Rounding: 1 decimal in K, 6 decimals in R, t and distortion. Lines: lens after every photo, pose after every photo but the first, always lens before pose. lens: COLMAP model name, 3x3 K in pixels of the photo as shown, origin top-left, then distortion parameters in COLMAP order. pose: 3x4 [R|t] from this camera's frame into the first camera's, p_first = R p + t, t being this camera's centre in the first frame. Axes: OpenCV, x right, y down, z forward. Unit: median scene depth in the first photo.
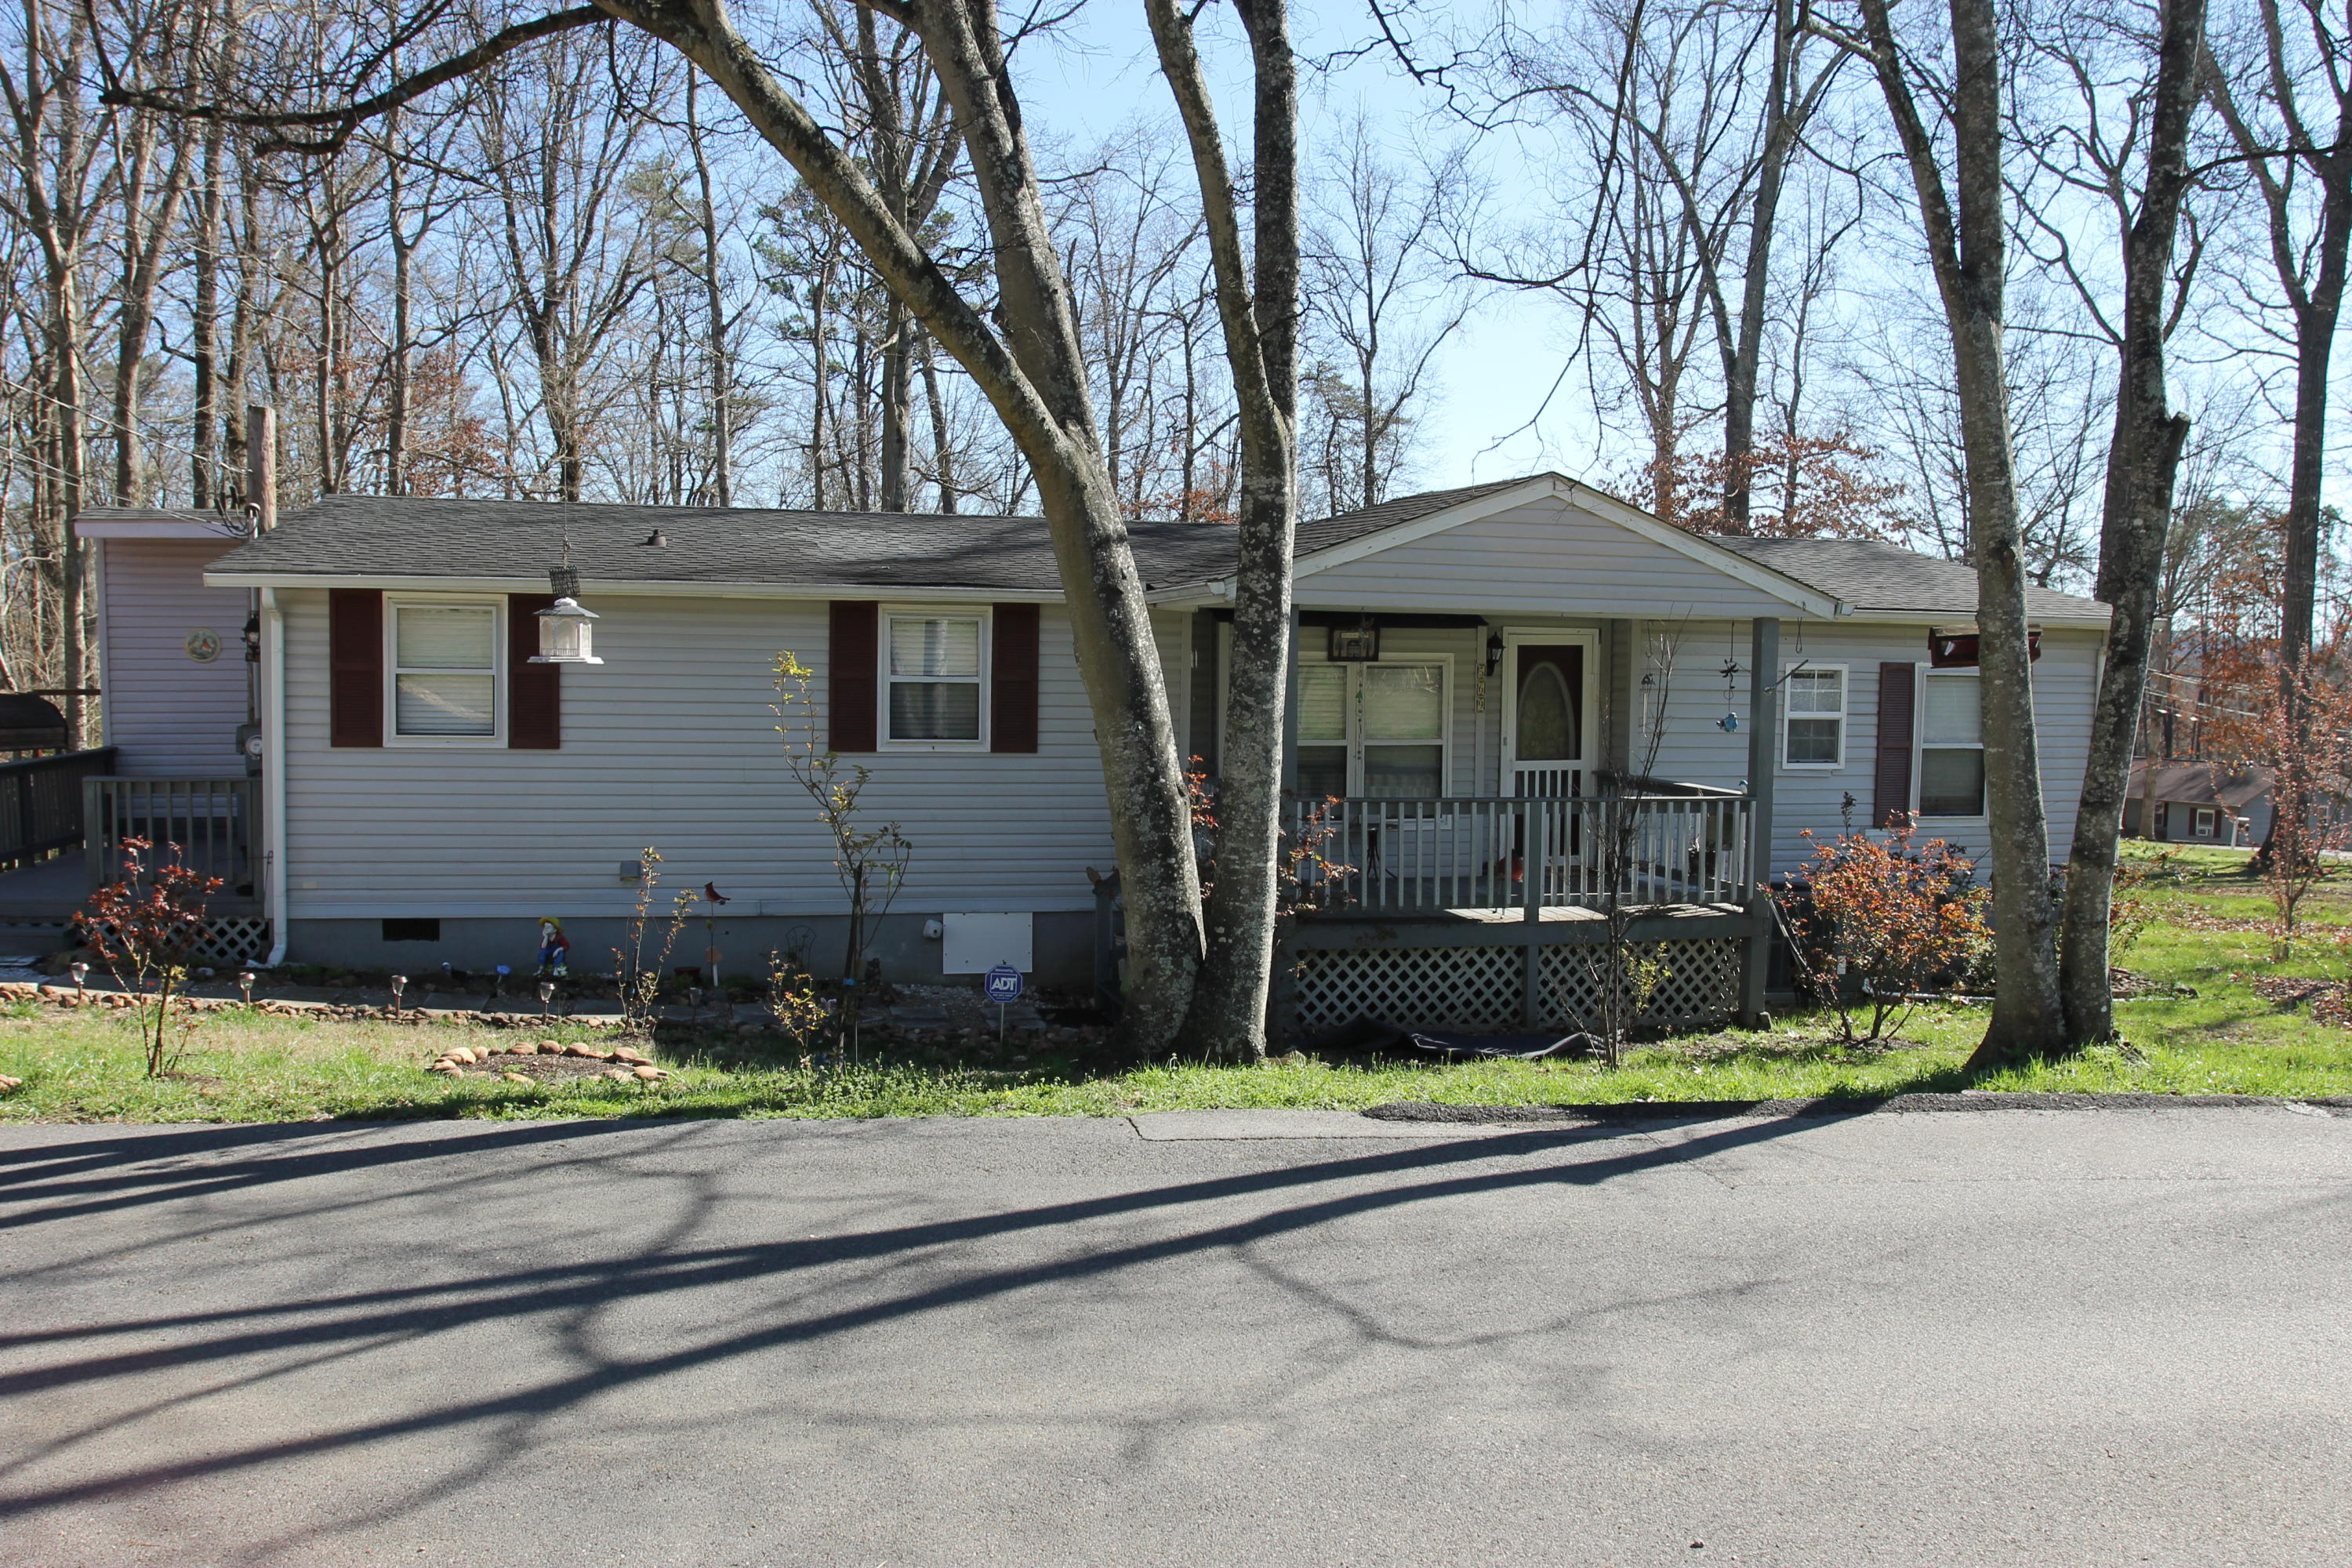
lens RADIAL K [[1842.1, 0, 753.9], [0, 1842.1, 735.2], [0, 0, 1]] dist [-0.060884, 0.008550]
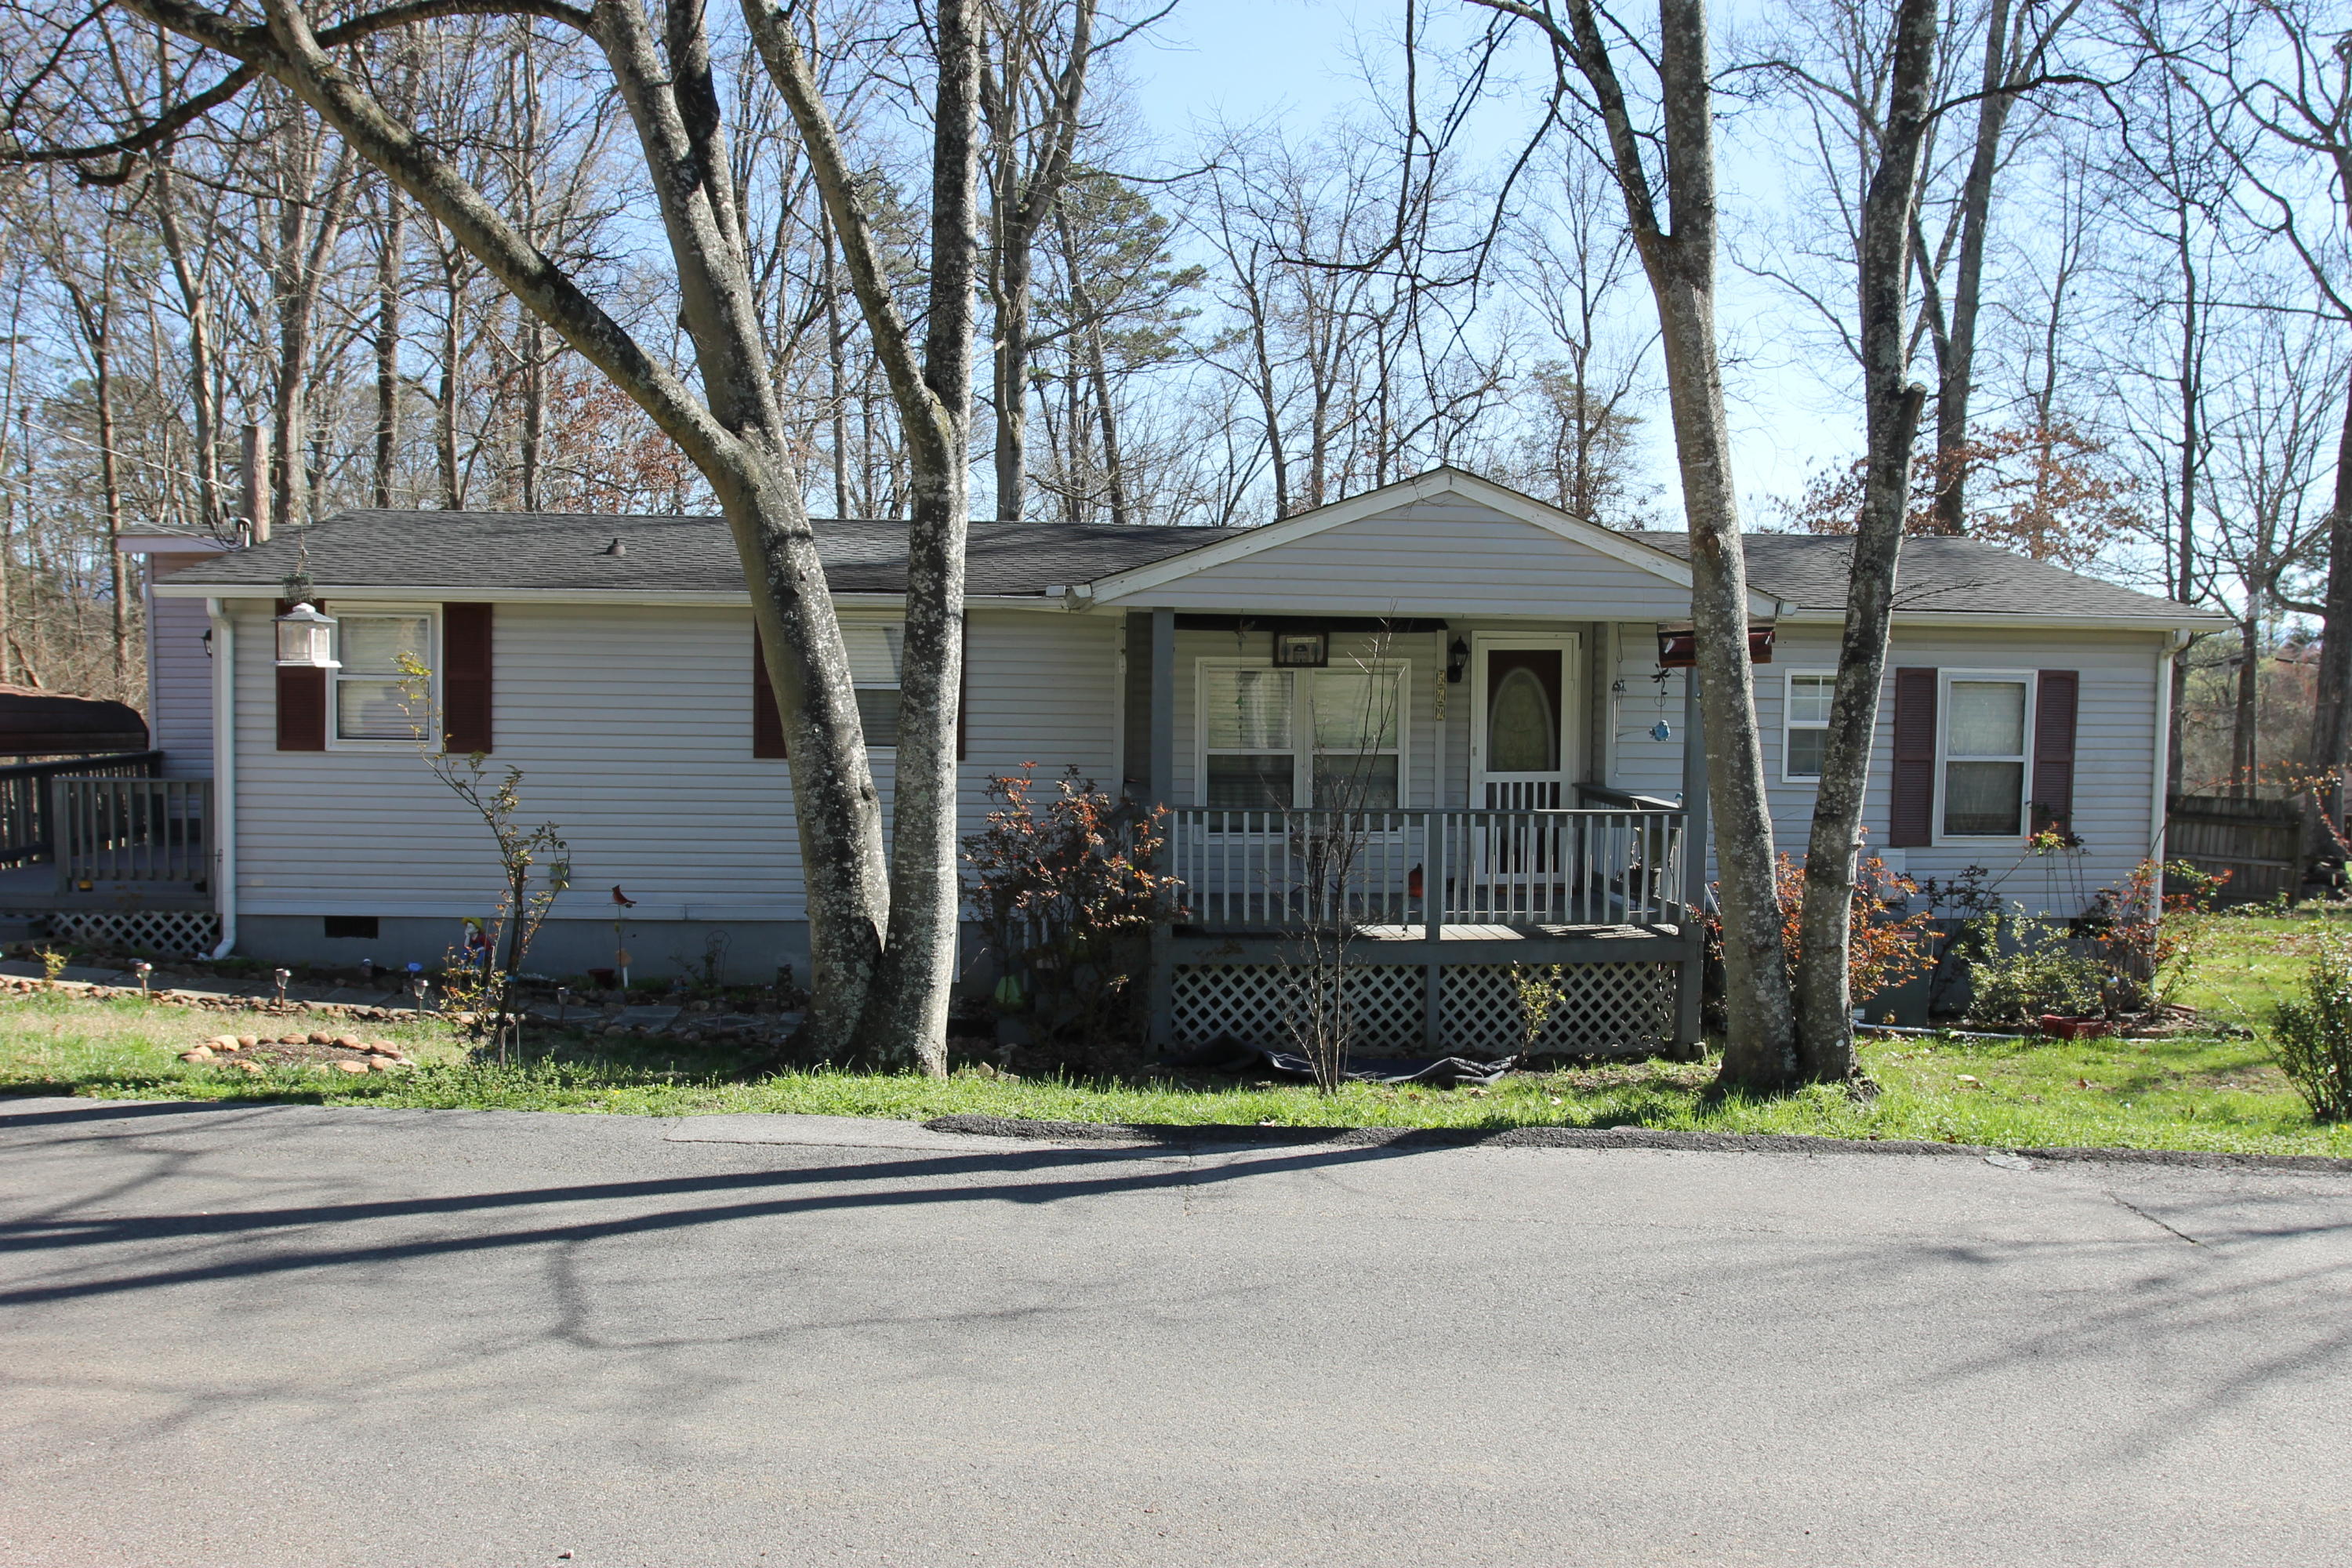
lens RADIAL K [[1842.1, 0, 894.9], [0, 1842.1, 743.8], [0, 0, 1]] dist [-0.060884, 0.008550]
pose [[0.990715, 0.004206, -0.135891, 0.295019], [-0.004704, 0.999983, -0.003343, 0.004901], [0.135875, 0.003952, 0.990718, 0.016313]]
